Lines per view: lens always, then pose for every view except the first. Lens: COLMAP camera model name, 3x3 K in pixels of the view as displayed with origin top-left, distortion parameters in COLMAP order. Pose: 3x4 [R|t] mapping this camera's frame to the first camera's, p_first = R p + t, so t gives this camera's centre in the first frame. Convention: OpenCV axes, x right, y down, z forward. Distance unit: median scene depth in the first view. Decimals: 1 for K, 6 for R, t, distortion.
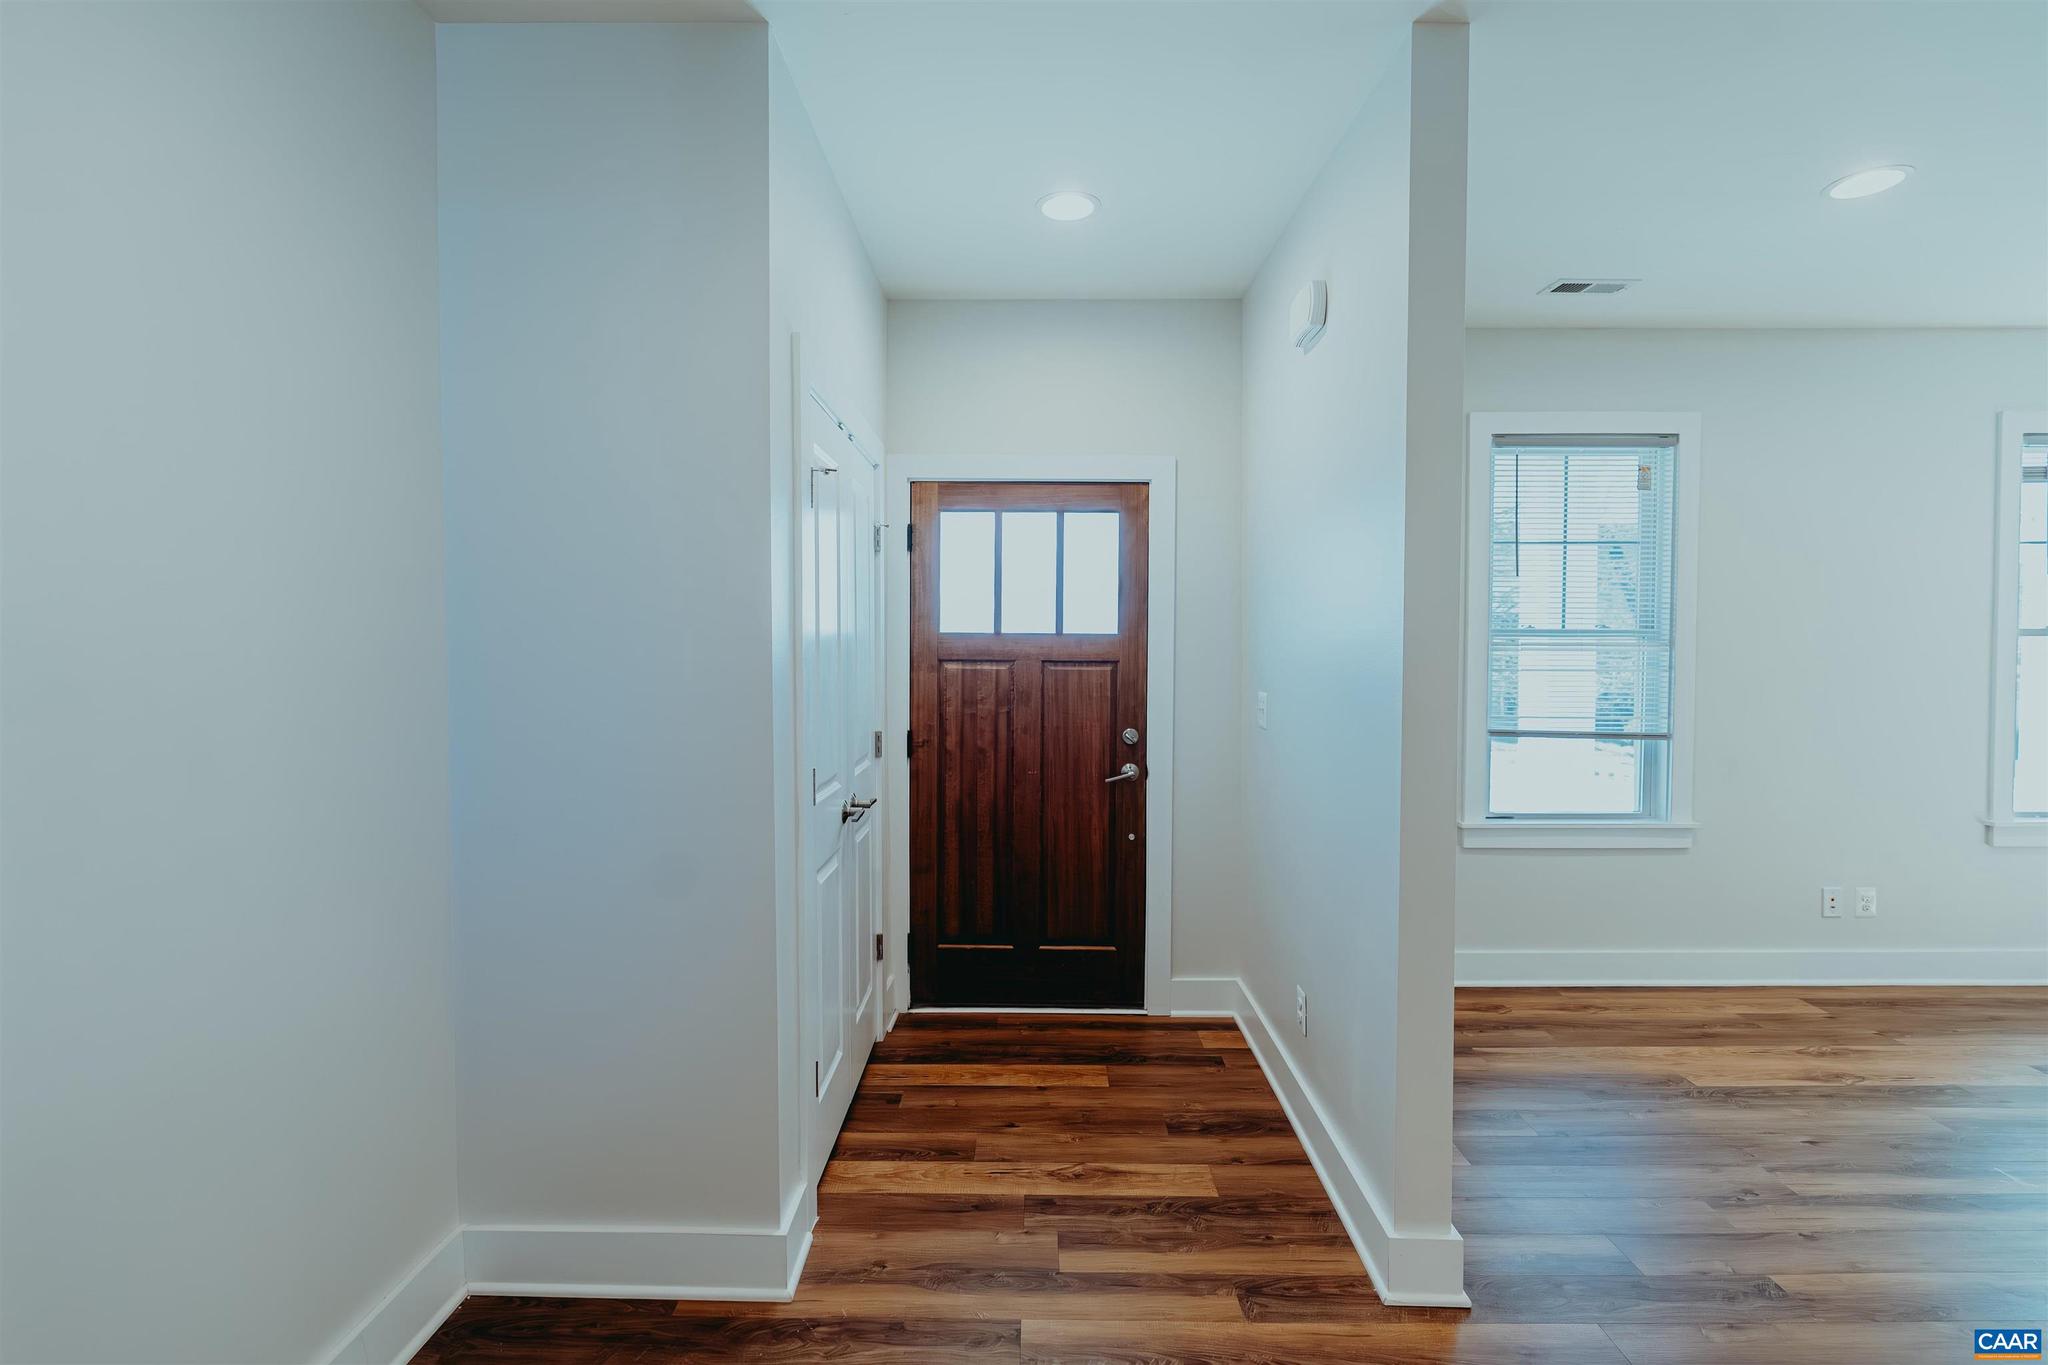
lens RADIAL K [[910.3, 0, 1030.8], [0, 910.3, 679.9], [0, 0, 1]] dist [-0.015839, 0.004920]
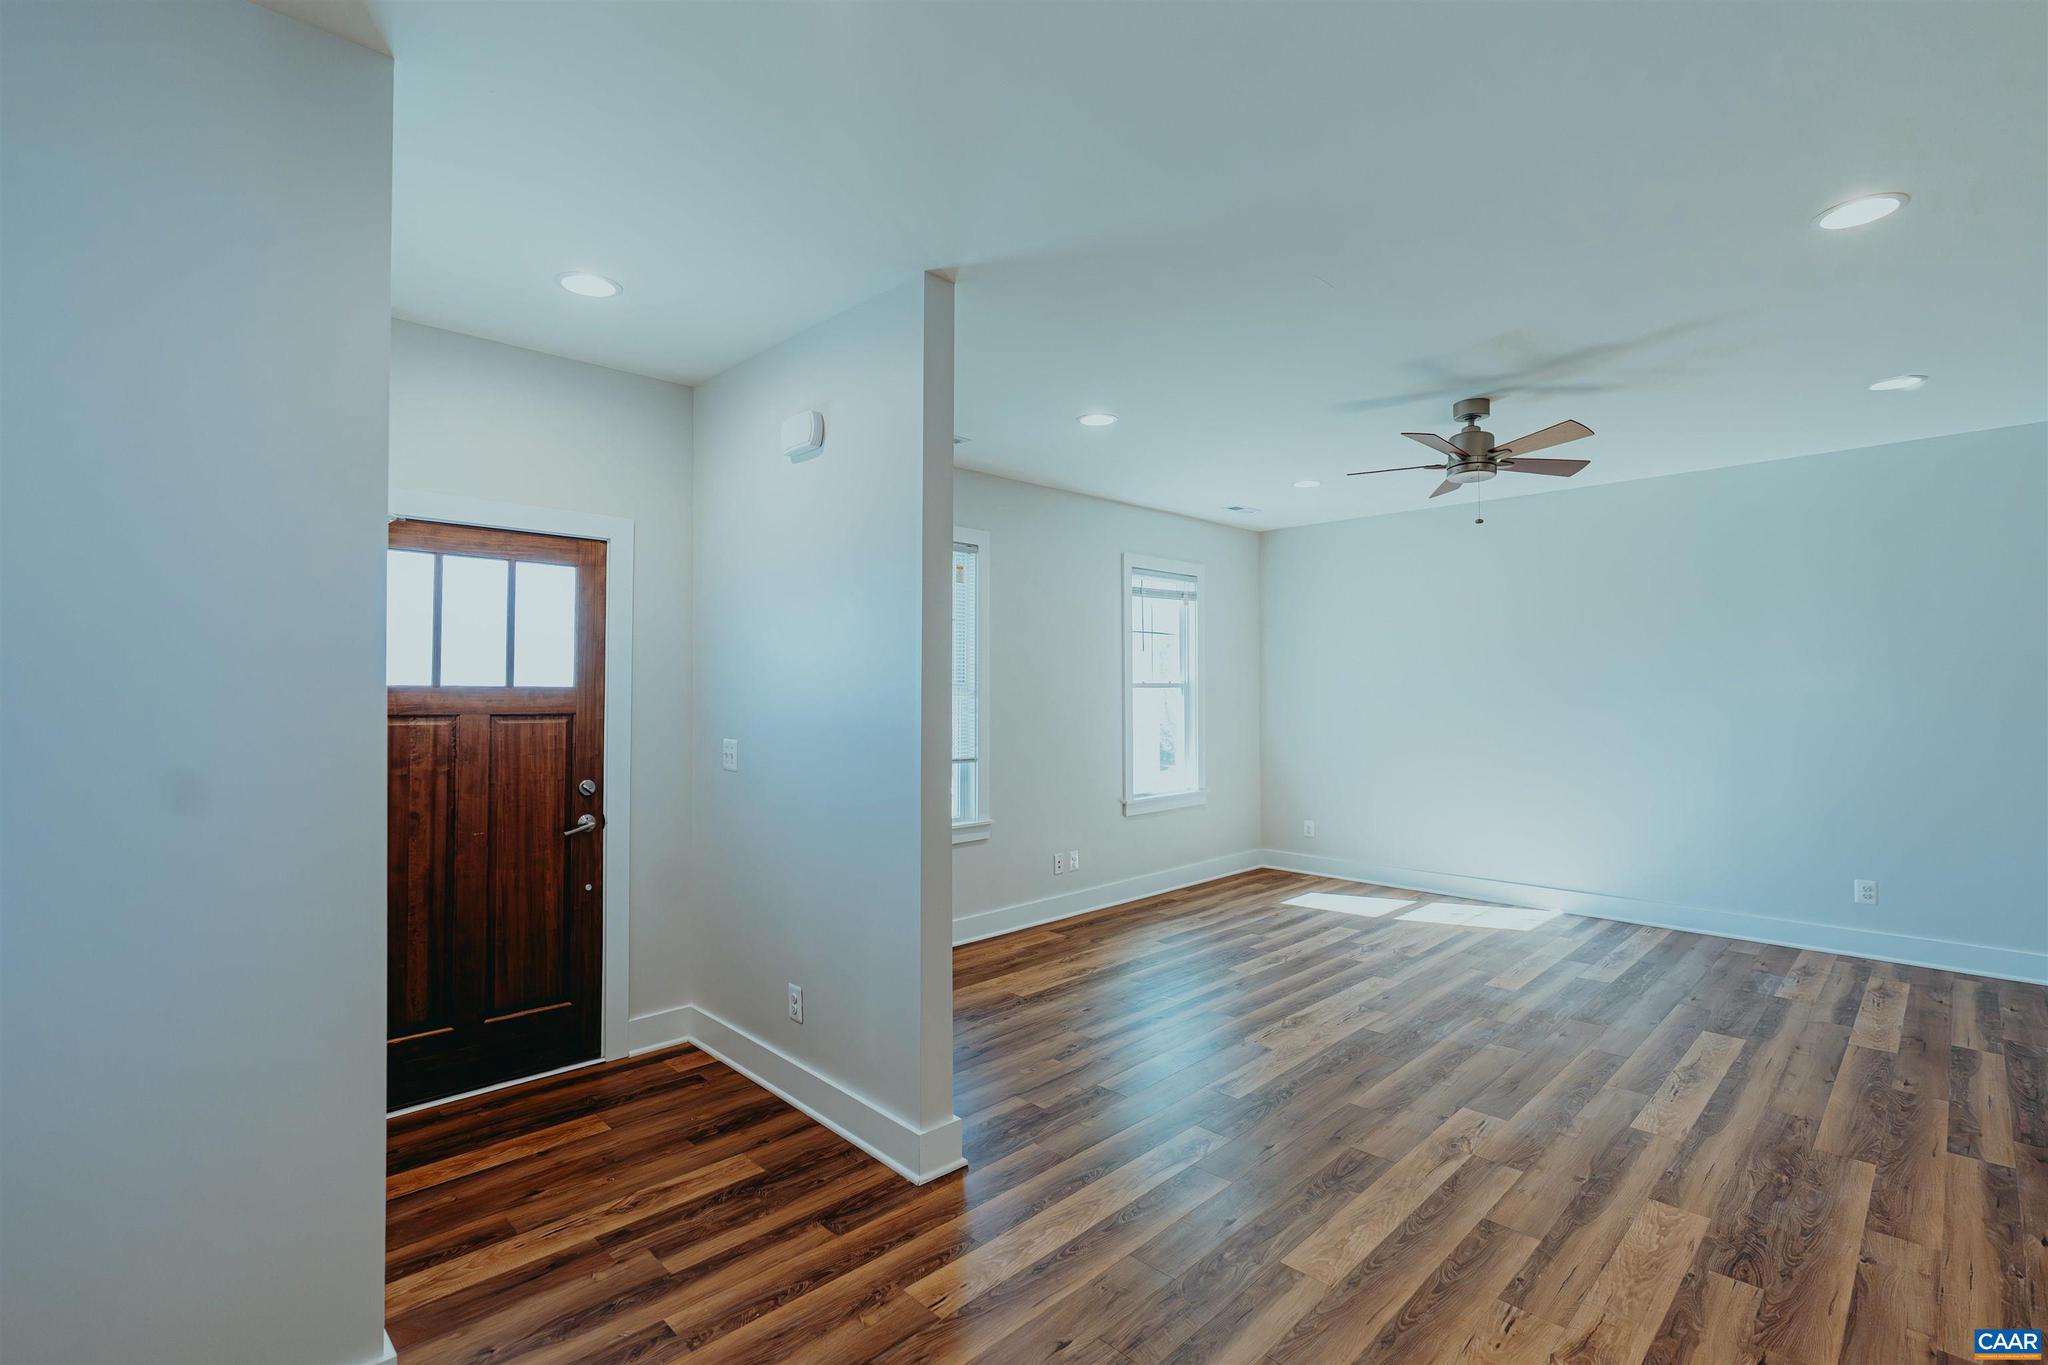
lens RADIAL K [[910.3, 0, 1030.8], [0, 910.3, 679.9], [0, 0, 1]] dist [-0.015839, 0.004920]
pose [[0.709310, 0.008018, 0.704851, -0.262435], [0.020585, 0.999273, -0.032082, -0.015938], [-0.704596, 0.037265, 0.708630, -0.070241]]
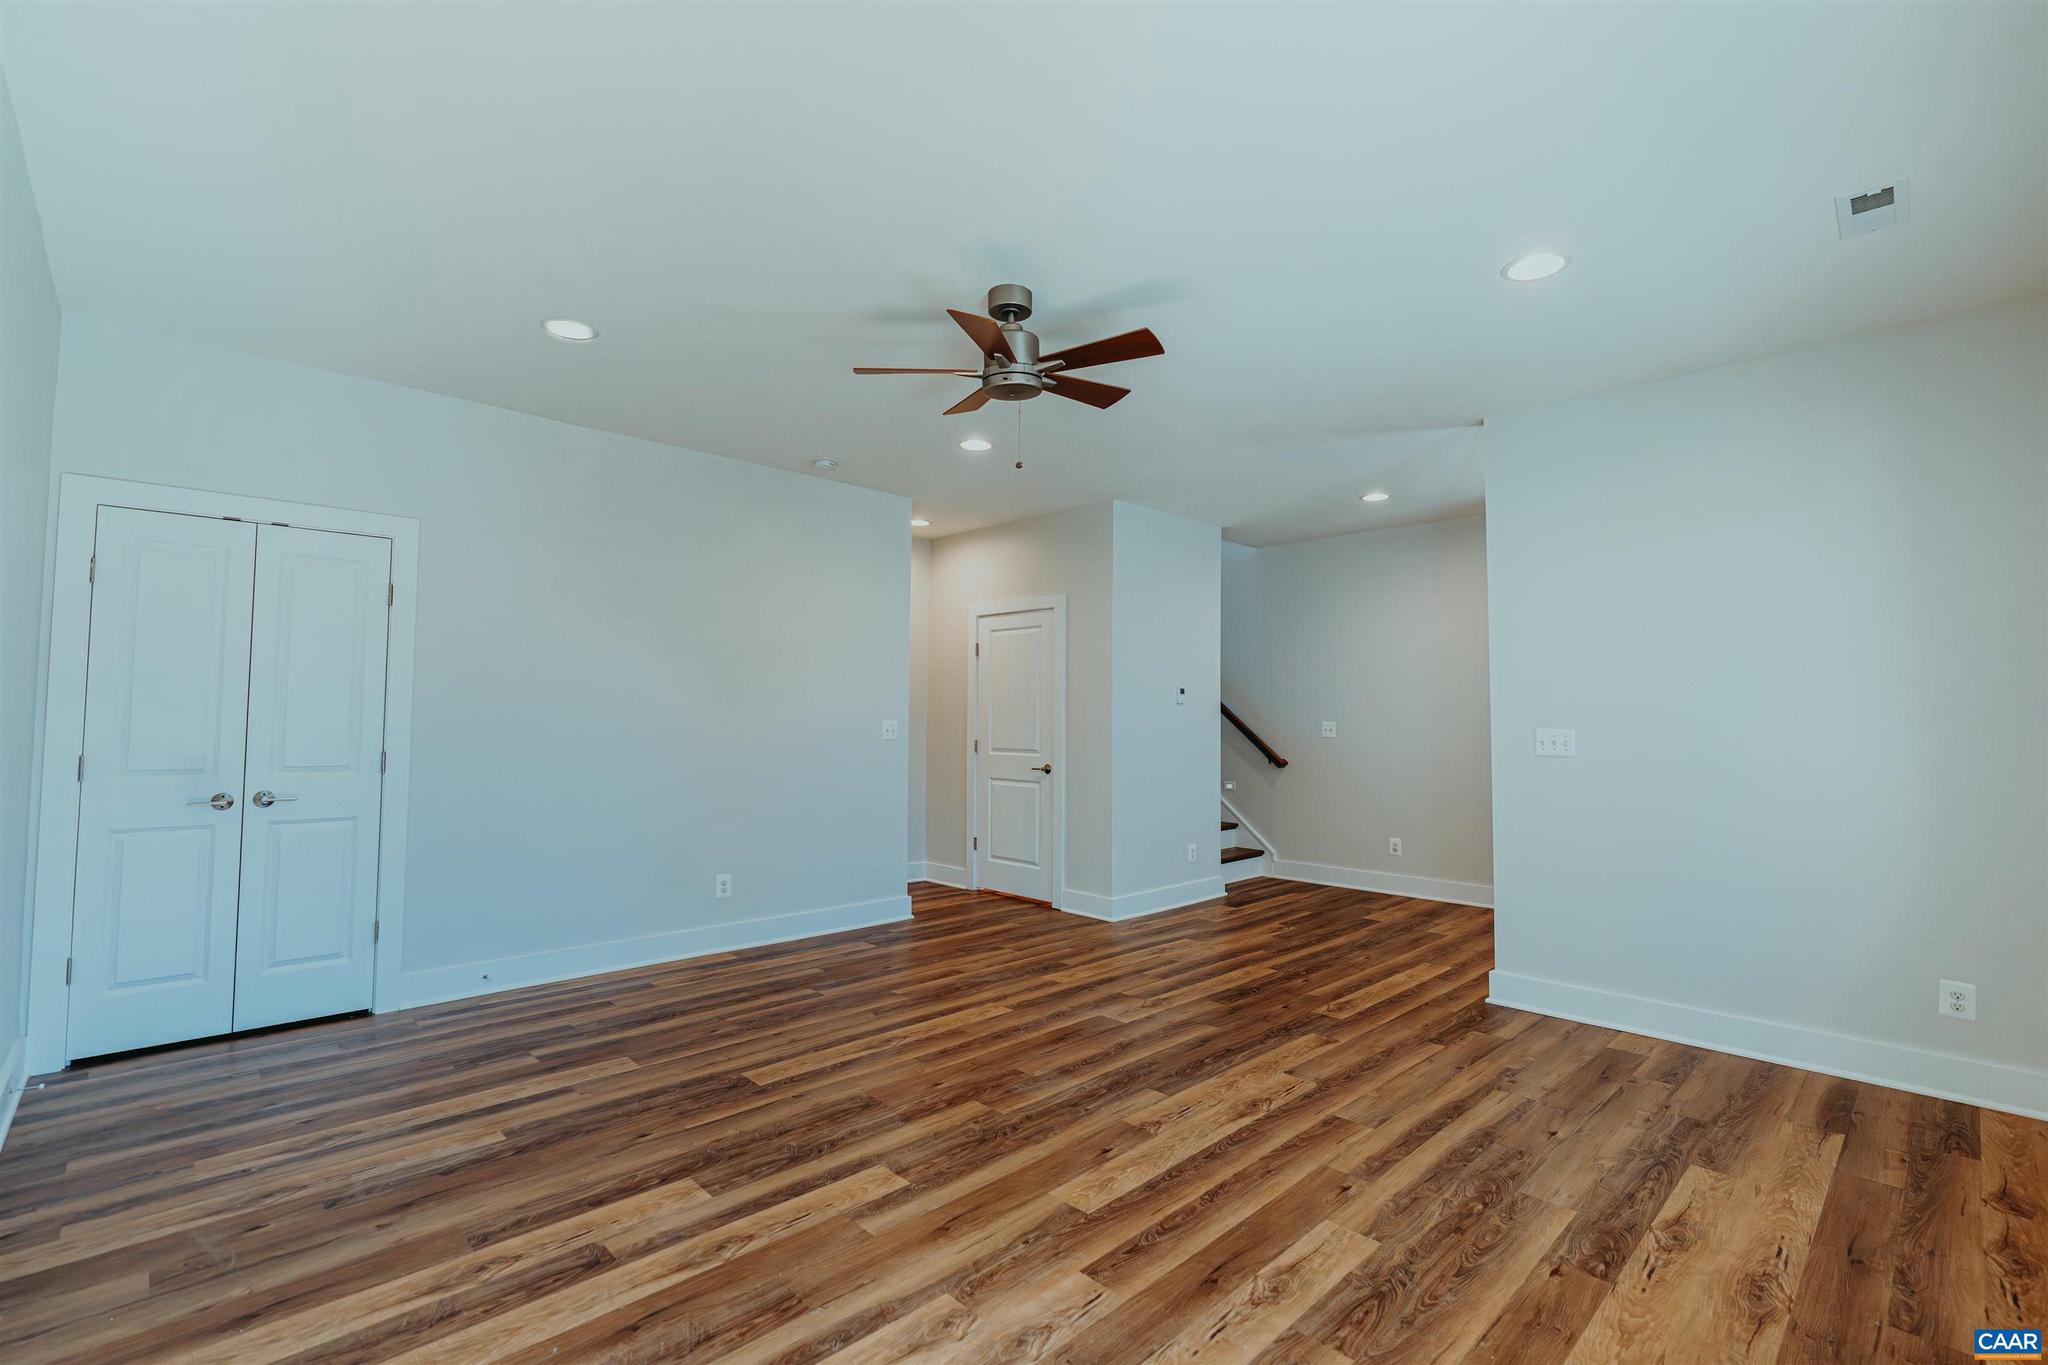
lens RADIAL K [[910.3, 0, 1030.8], [0, 910.3, 679.9], [0, 0, 1]] dist [-0.015839, 0.004920]
pose [[-0.711002, -0.033362, -0.702398, 1.640551], [-0.023394, 0.999443, -0.023790, 0.000444], [0.702801, -0.000482, -0.711386, 1.036556]]
